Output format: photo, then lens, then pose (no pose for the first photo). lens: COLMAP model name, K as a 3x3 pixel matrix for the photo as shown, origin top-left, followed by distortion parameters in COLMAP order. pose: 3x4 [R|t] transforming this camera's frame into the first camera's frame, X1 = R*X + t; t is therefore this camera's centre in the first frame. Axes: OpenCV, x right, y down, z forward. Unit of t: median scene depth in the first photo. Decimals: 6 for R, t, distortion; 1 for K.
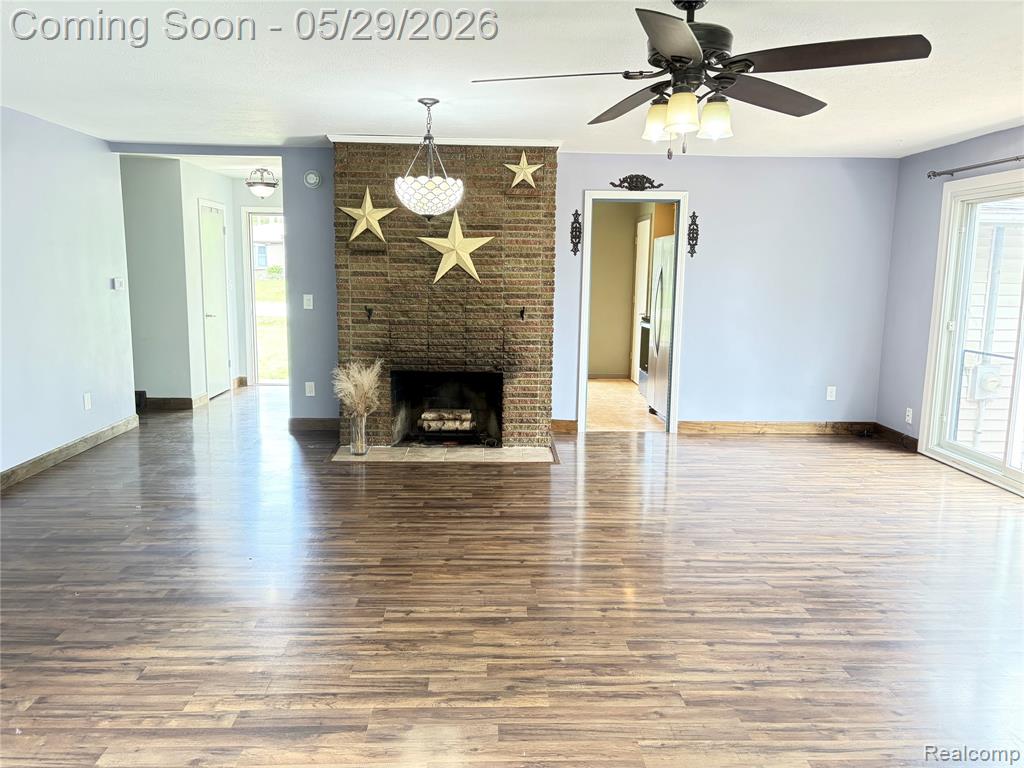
lens RADIAL K [[773.5, 0, 512.3], [0, 773.5, 385.0], [0, 0, 1]] dist [0.055267, -0.060866]
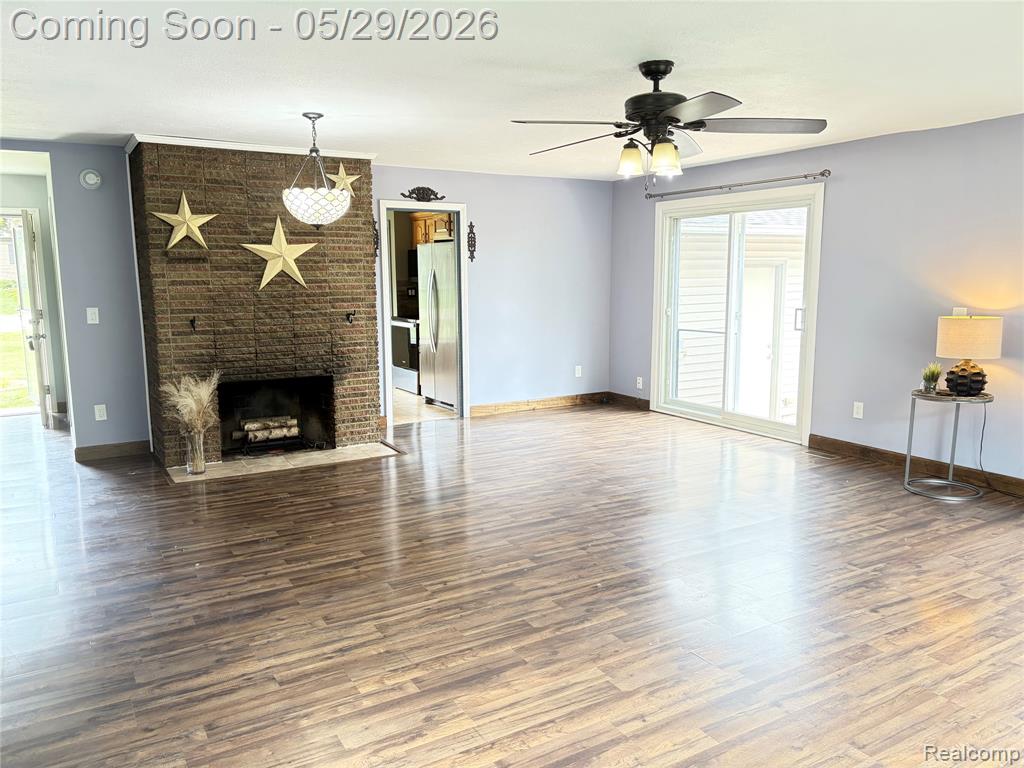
lens RADIAL K [[773.5, 0, 511.1], [0, 773.5, 381.3], [0, 0, 1]] dist [0.055267, -0.060866]
pose [[0.876250, -0.086836, 0.473968, -0.307117], [0.089147, 0.995862, 0.017641, -0.005004], [-0.473538, 0.026795, 0.880366, -0.023006]]
